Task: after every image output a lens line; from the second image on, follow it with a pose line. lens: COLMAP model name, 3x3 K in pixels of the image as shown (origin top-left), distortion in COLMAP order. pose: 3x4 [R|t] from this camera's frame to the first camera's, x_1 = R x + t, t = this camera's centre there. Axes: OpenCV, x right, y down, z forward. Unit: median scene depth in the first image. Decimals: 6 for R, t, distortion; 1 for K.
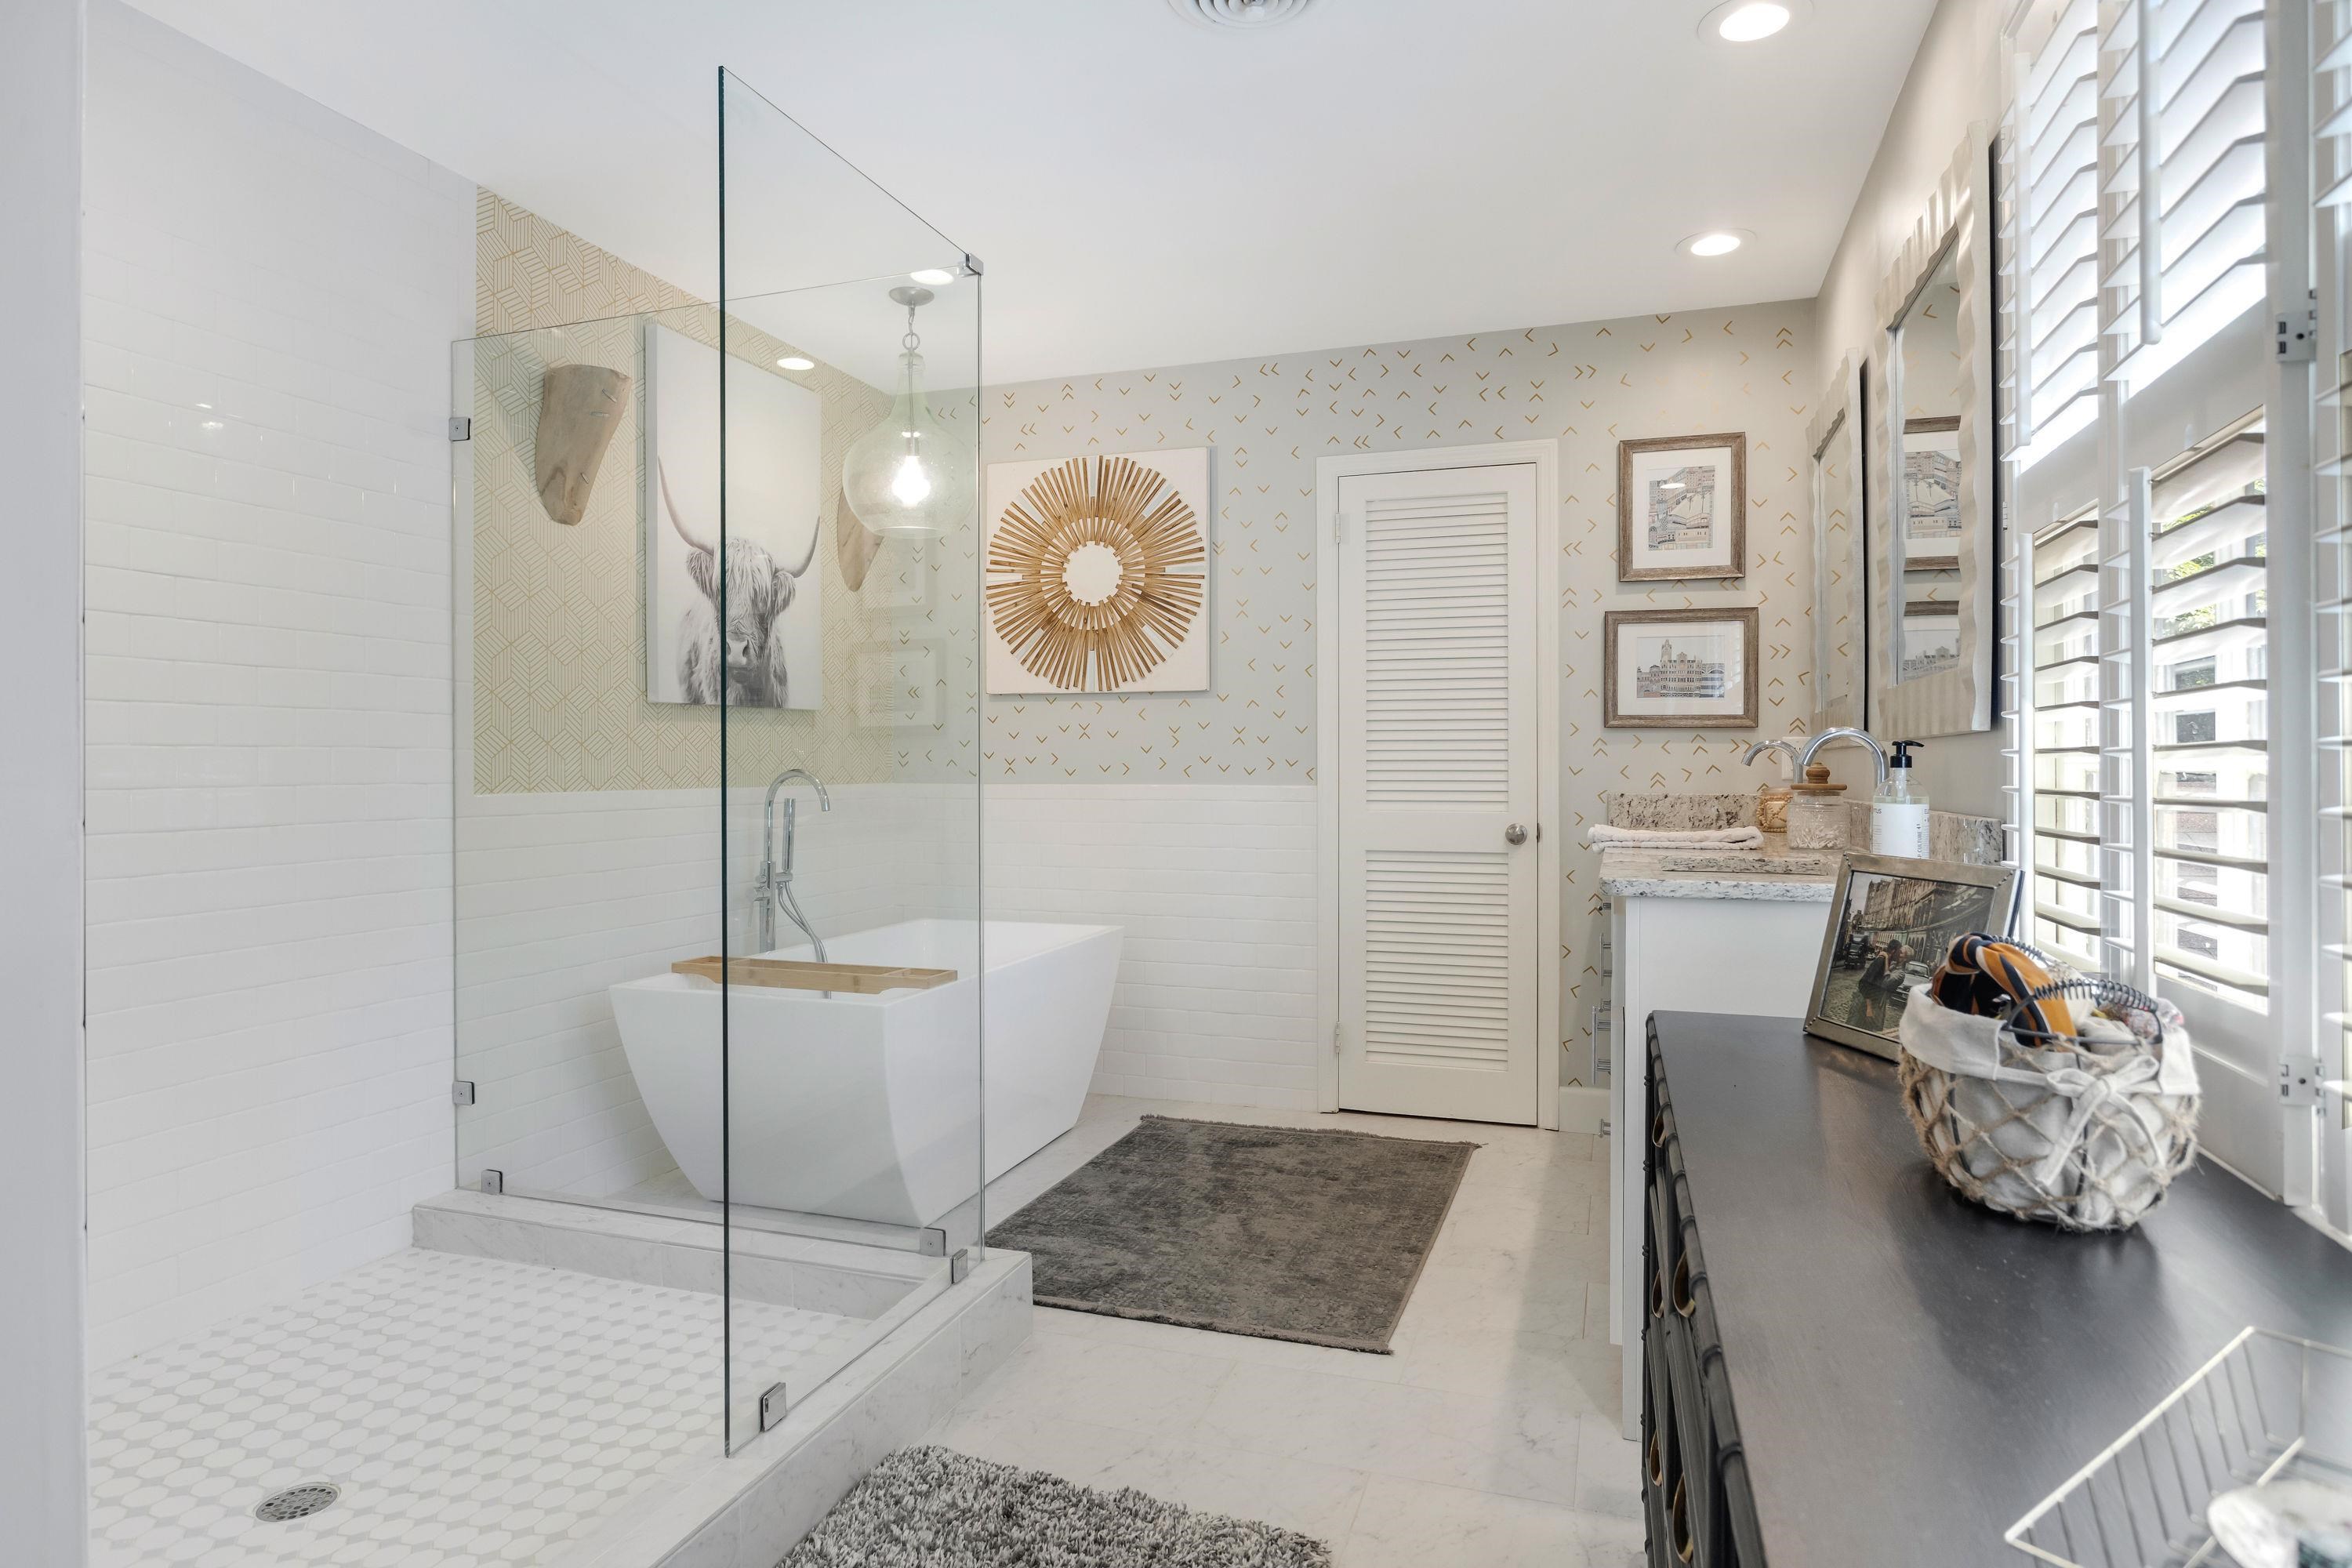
lens RADIAL K [[1334.8, 0, 1174.5], [0, 1334.8, 776.3], [0, 0, 1]] dist [0.000624, 0.000073]
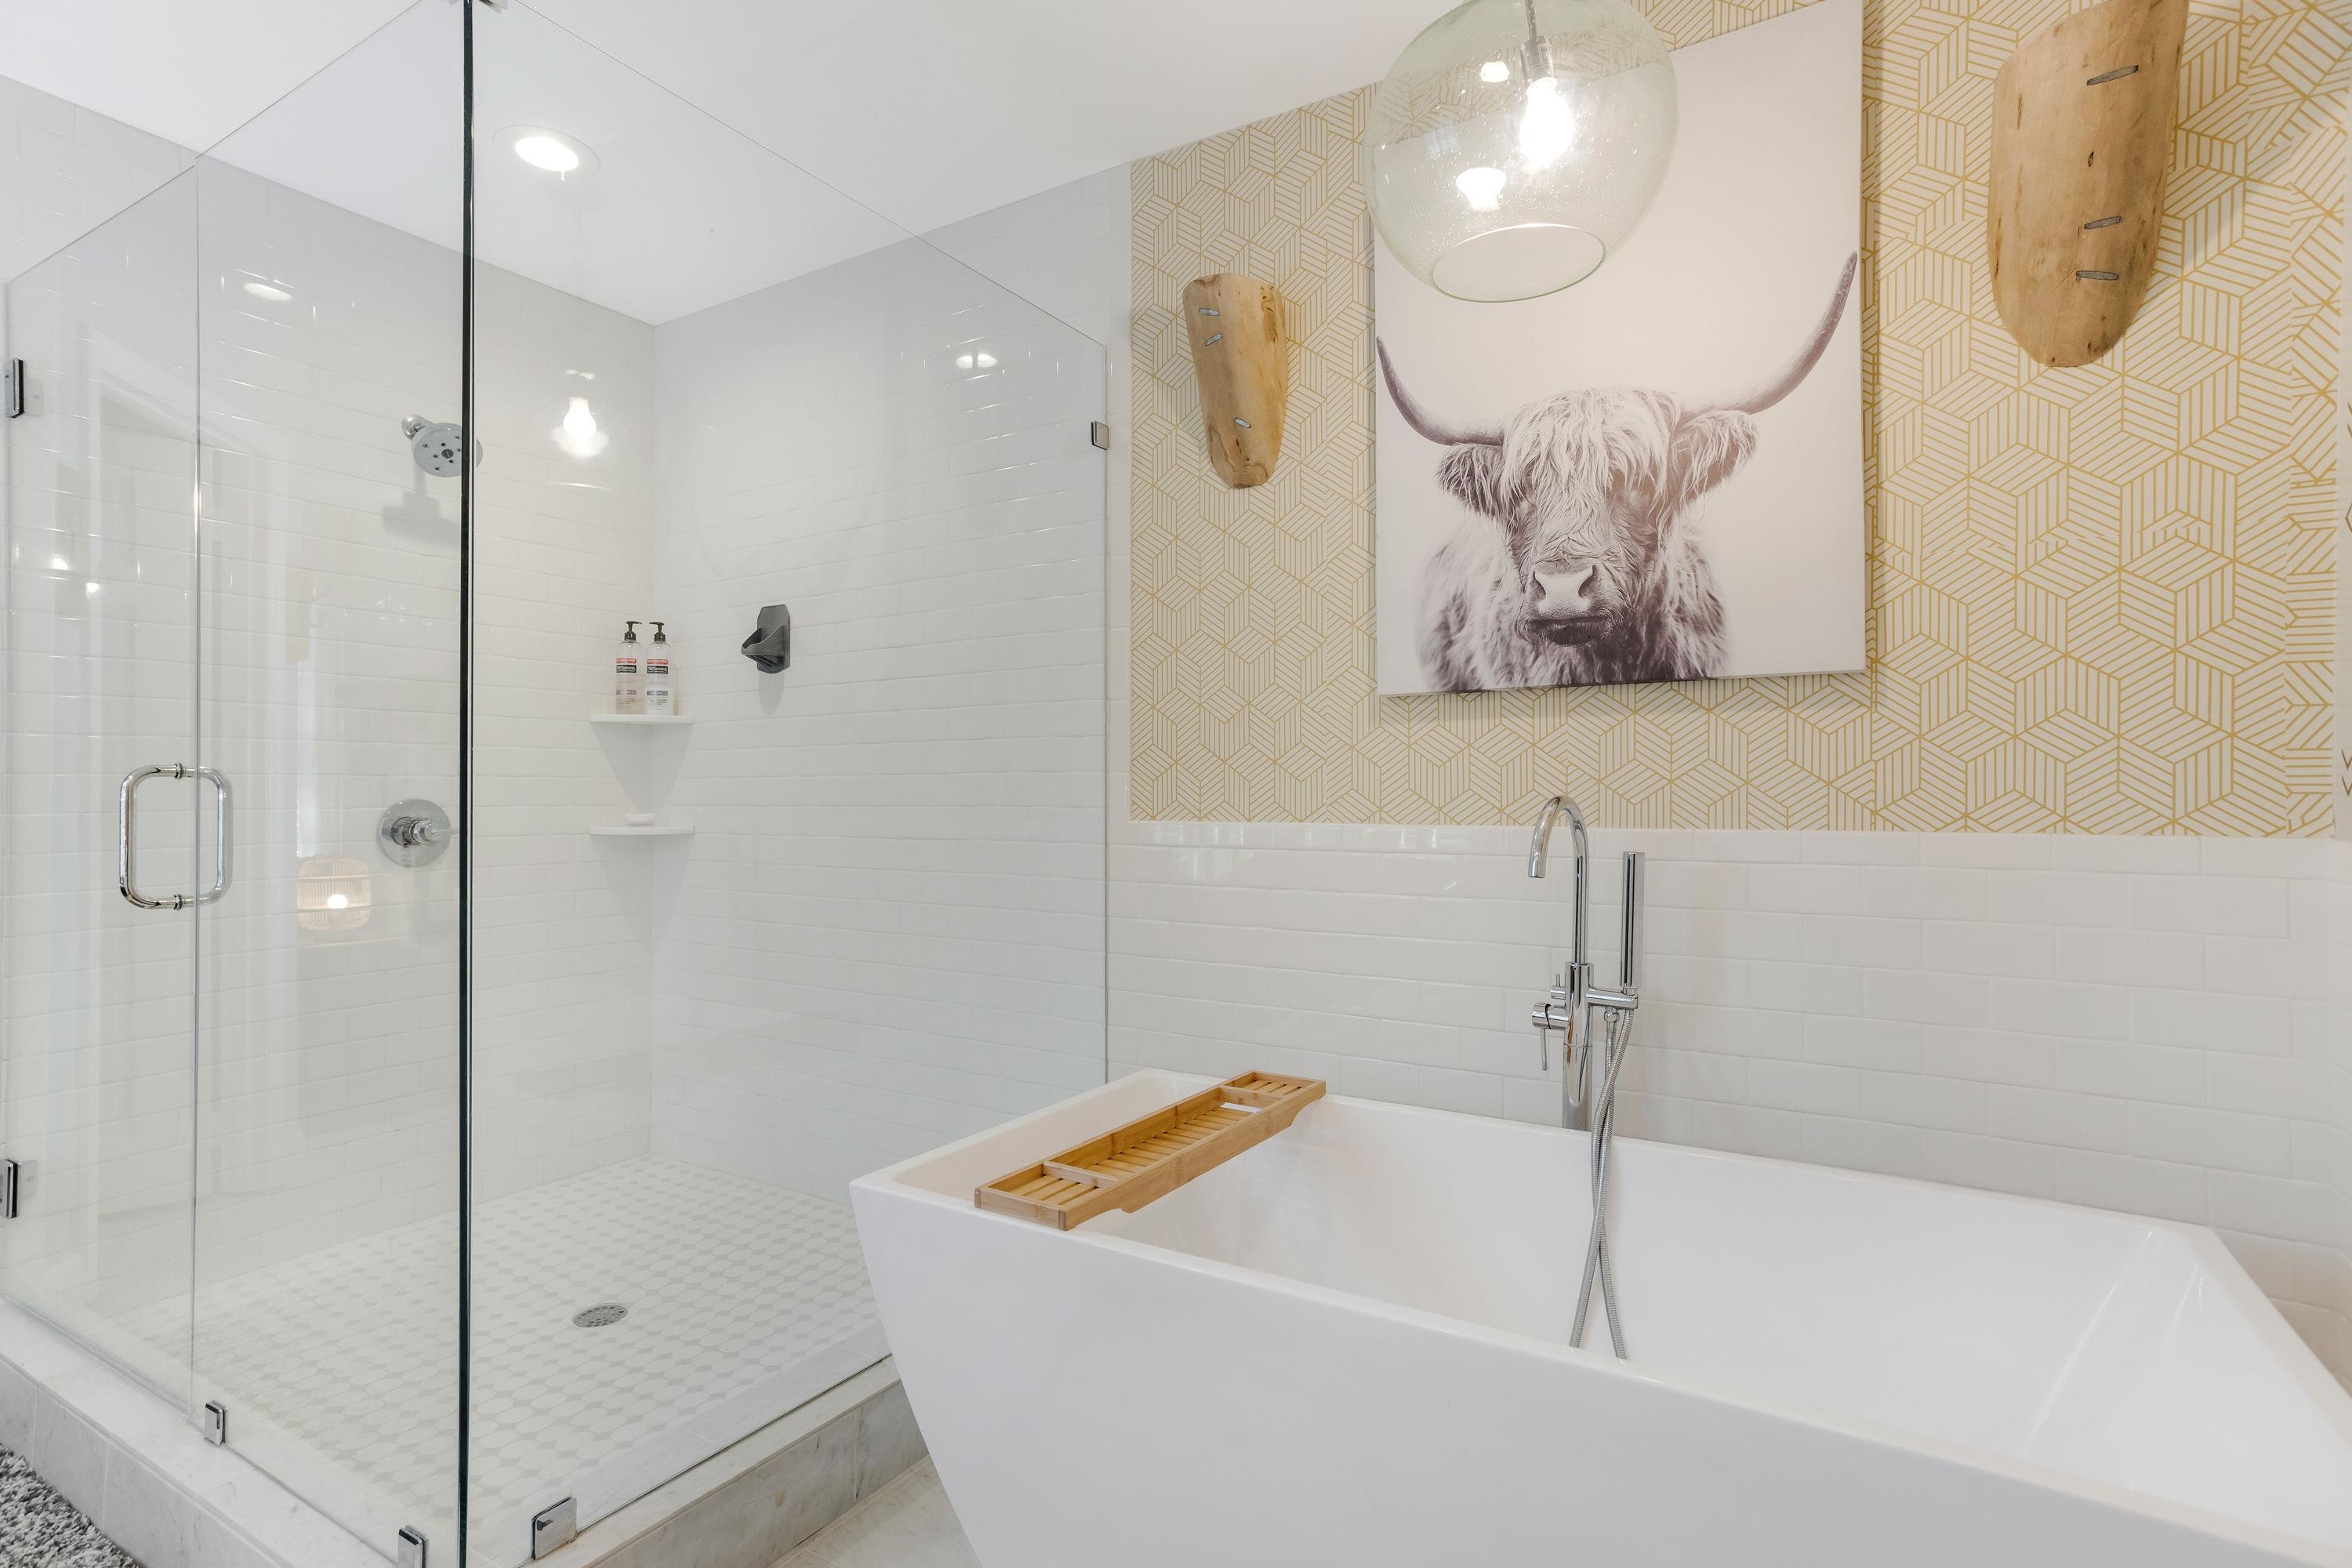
lens RADIAL K [[1138.8, 0, 1179.6], [0, 1138.8, 792.7], [0, 0, 1]] dist [-0.025056, -0.000006]
pose [[-0.211863, -0.004454, -0.977289, 0.190417], [-0.013348, 0.999910, -0.001664, -0.003487], [0.977208, 0.012692, -0.211904, 0.965267]]
